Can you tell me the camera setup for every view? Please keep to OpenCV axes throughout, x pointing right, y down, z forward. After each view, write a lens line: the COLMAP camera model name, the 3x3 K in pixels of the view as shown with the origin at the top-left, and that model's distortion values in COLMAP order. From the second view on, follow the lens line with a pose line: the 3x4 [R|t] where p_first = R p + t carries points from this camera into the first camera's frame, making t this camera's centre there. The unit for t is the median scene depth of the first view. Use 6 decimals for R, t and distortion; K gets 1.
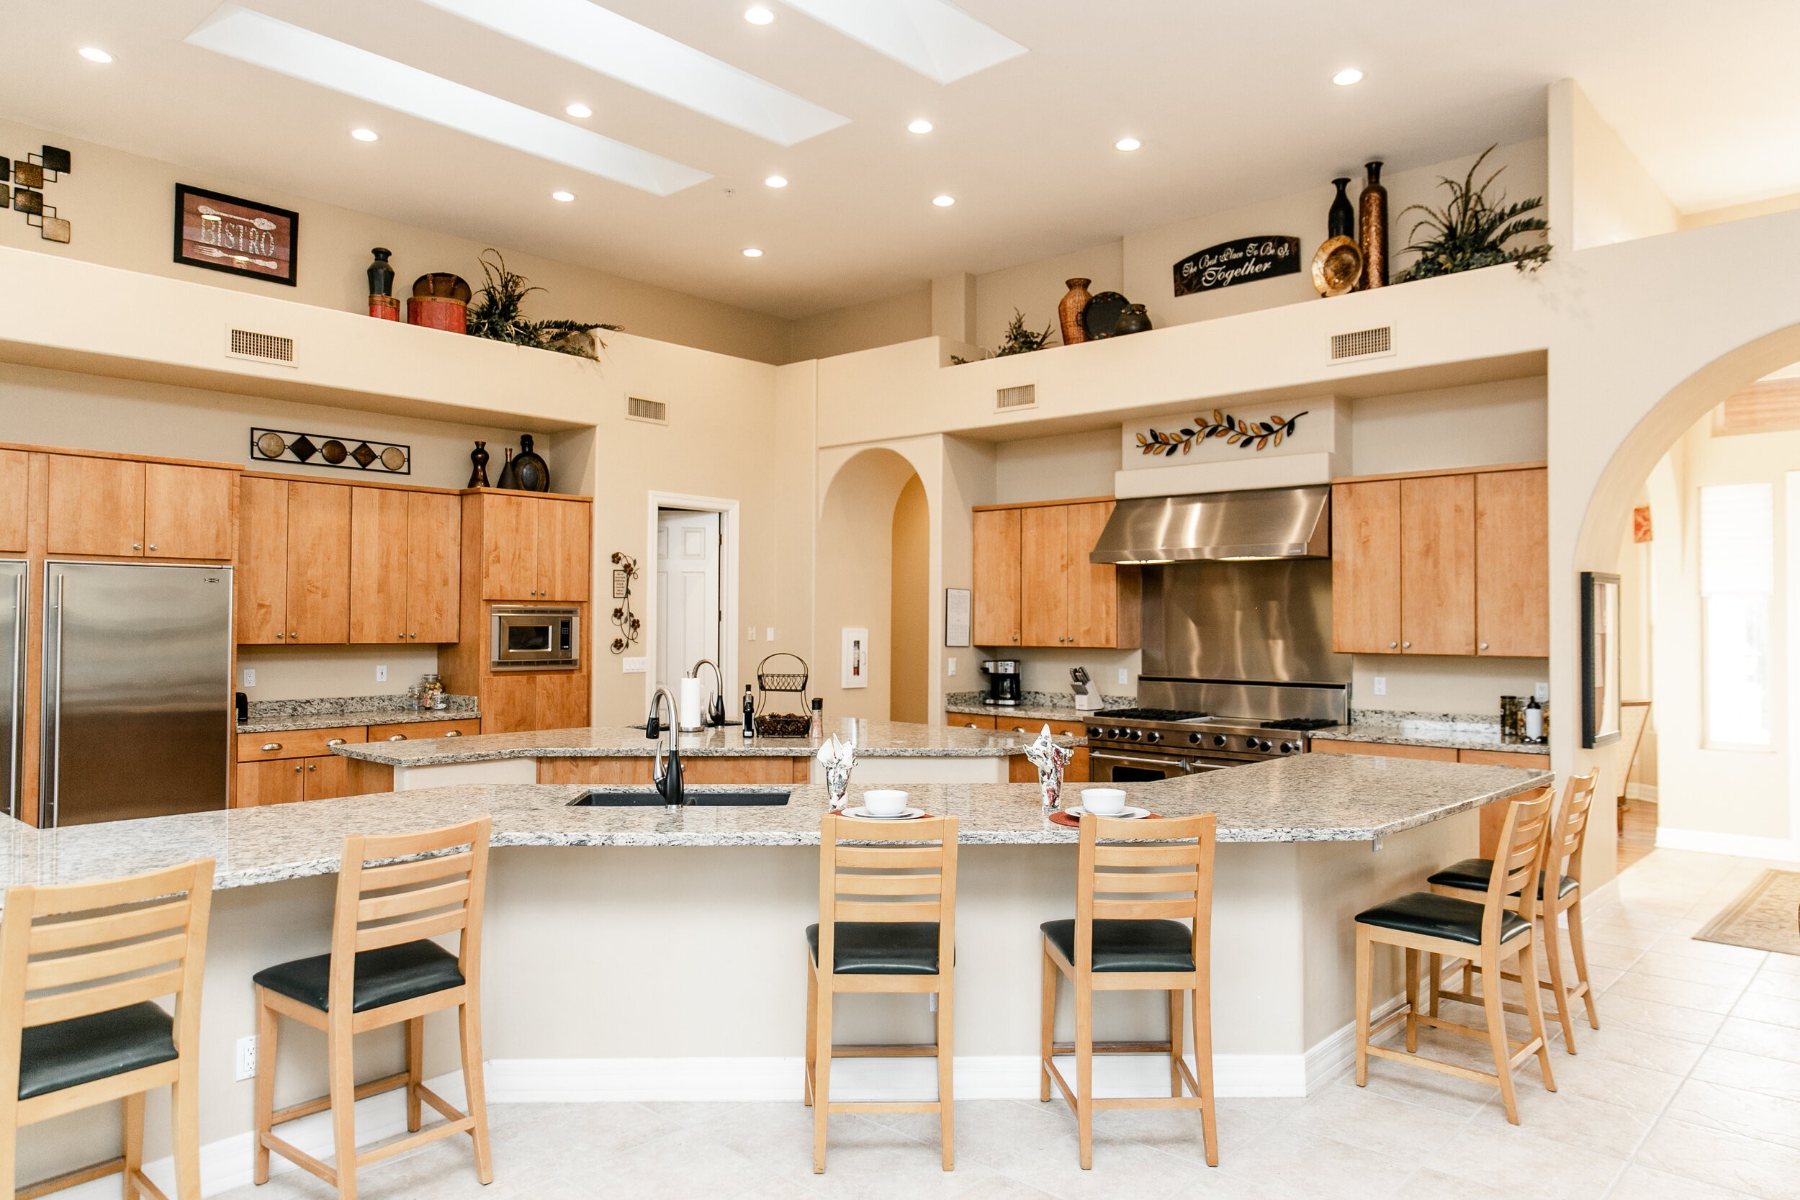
lens RADIAL K [[1211.7, 0, 892.4], [0, 1211.7, 593.0], [0, 0, 1]] dist [0.025236, 0.000107]
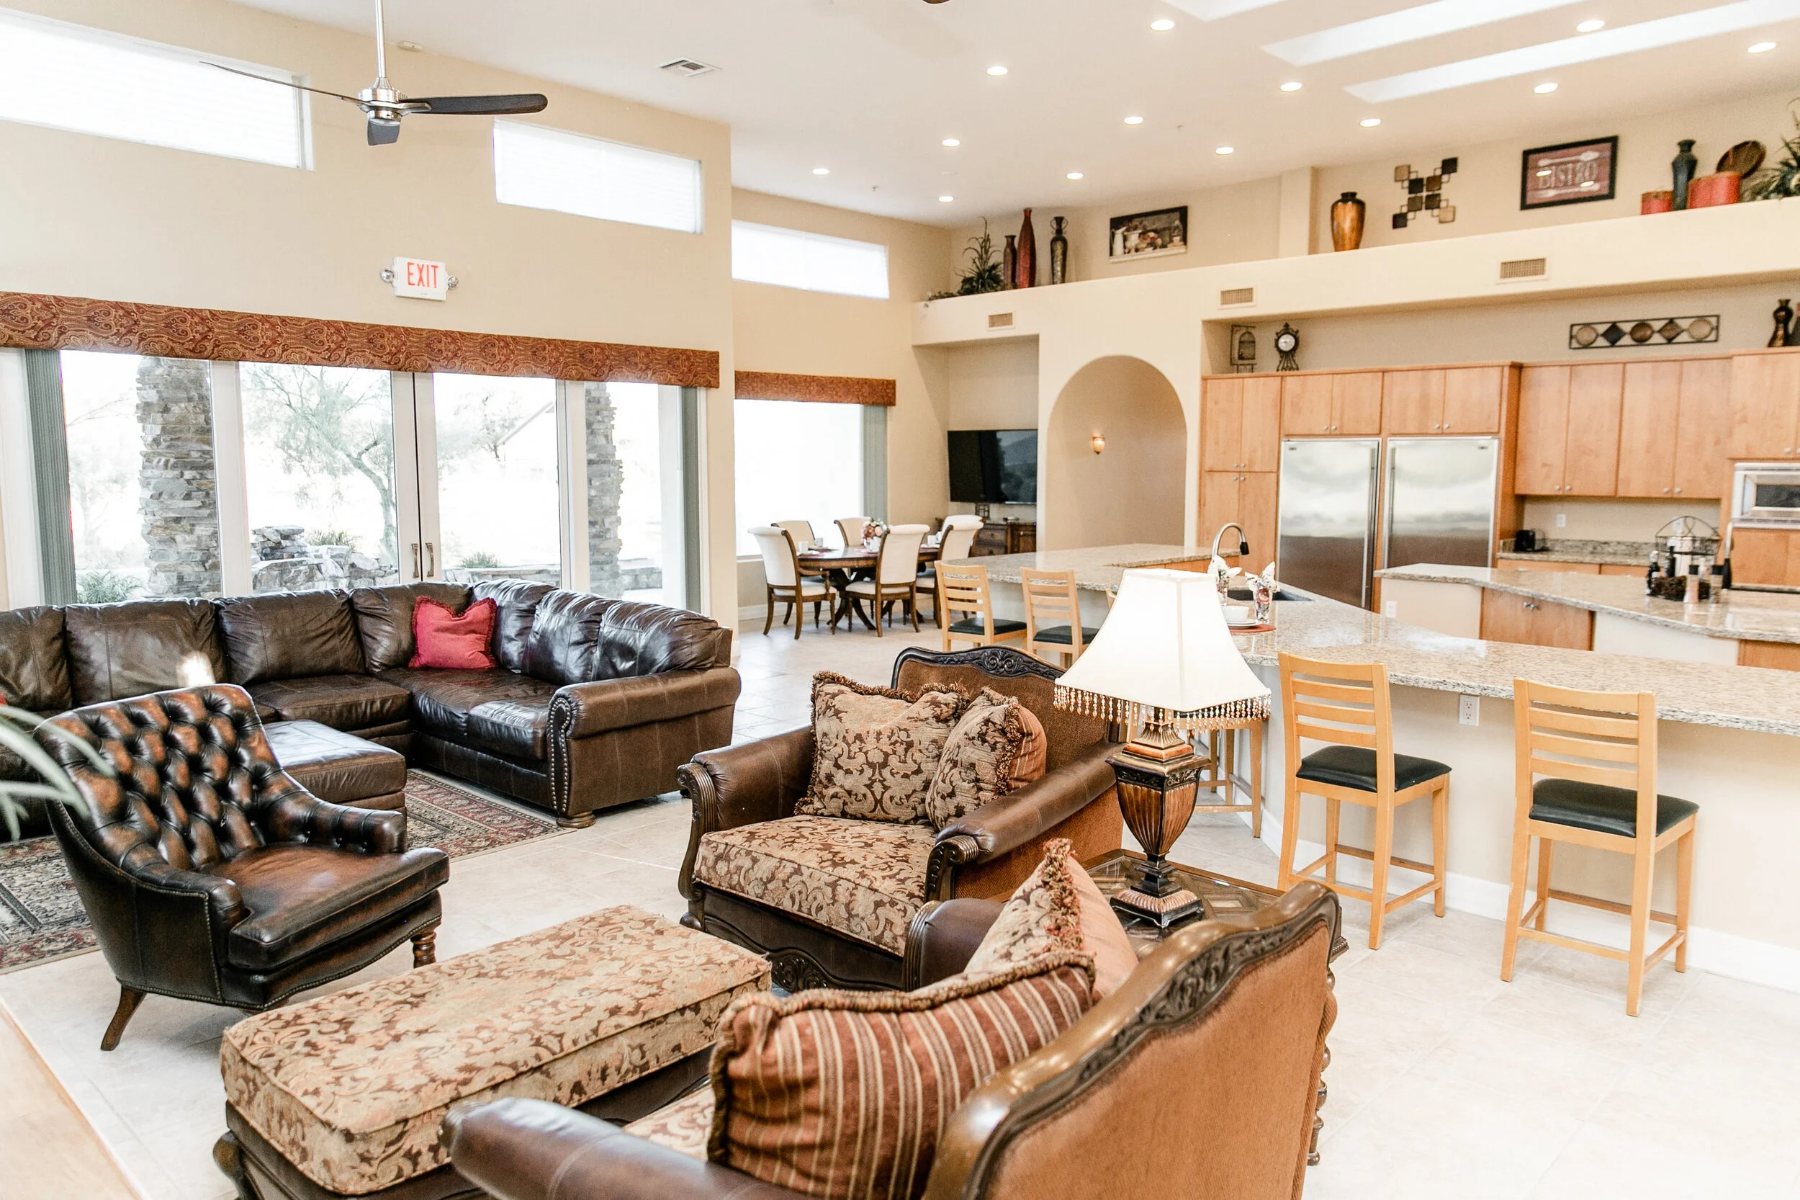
lens RADIAL K [[1211.7, 0, 892.4], [0, 1211.7, 593.0], [0, 0, 1]] dist [0.025236, 0.000107]
pose [[-0.020725, 0.106048, -0.994145, 0.772607], [0.017532, 0.994244, 0.105693, -0.003539], [0.999631, -0.015238, -0.022465, 0.306394]]
